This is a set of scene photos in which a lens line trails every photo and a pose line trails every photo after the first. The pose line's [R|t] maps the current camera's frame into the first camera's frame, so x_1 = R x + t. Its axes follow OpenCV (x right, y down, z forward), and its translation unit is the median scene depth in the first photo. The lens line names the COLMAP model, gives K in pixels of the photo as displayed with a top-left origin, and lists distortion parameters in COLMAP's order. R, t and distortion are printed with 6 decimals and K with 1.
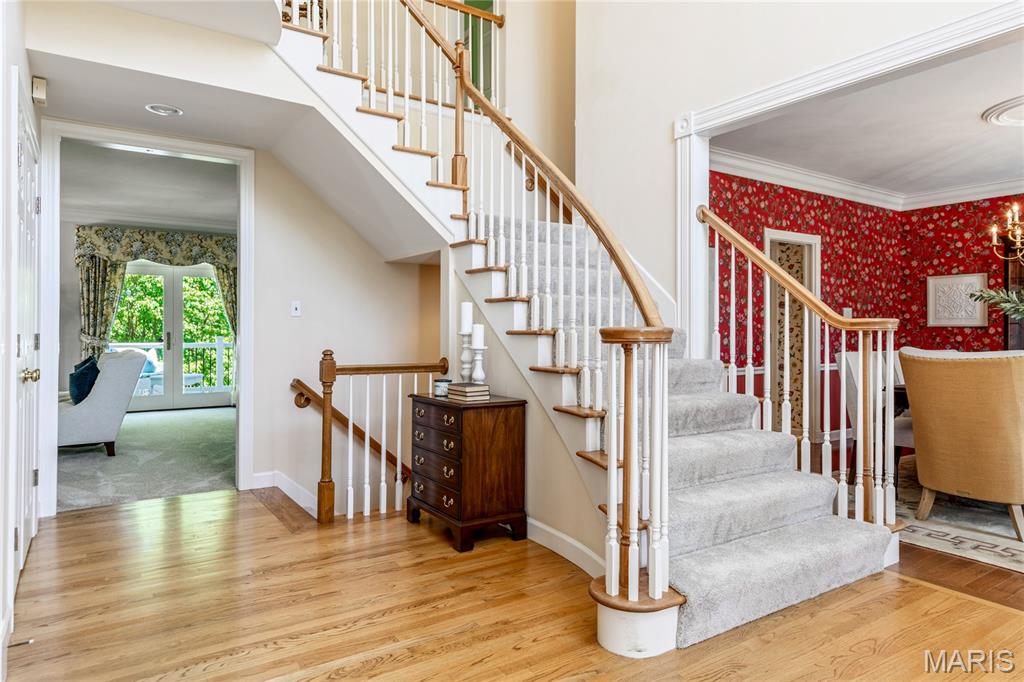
lens RADIAL K [[615.8, 0, 507.7], [0, 615.8, 336.6], [0, 0, 1]] dist [-0.020340, -0.000222]
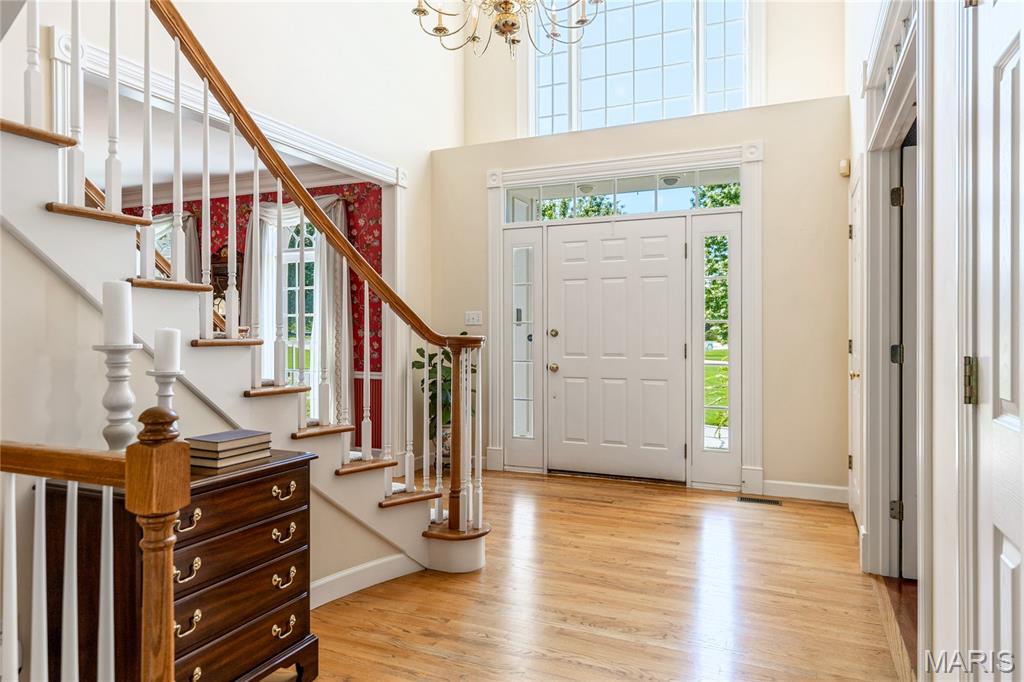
lens RADIAL K [[657.0, 0, 508.7], [0, 657.0, 339.8], [0, 0, 1]] dist [0.017541, -0.000108]
pose [[-0.539836, -0.002620, 0.841766, -0.603323], [0.000997, 0.999992, 0.003751, -0.012717], [-0.841770, 0.002865, -0.539829, 0.921892]]
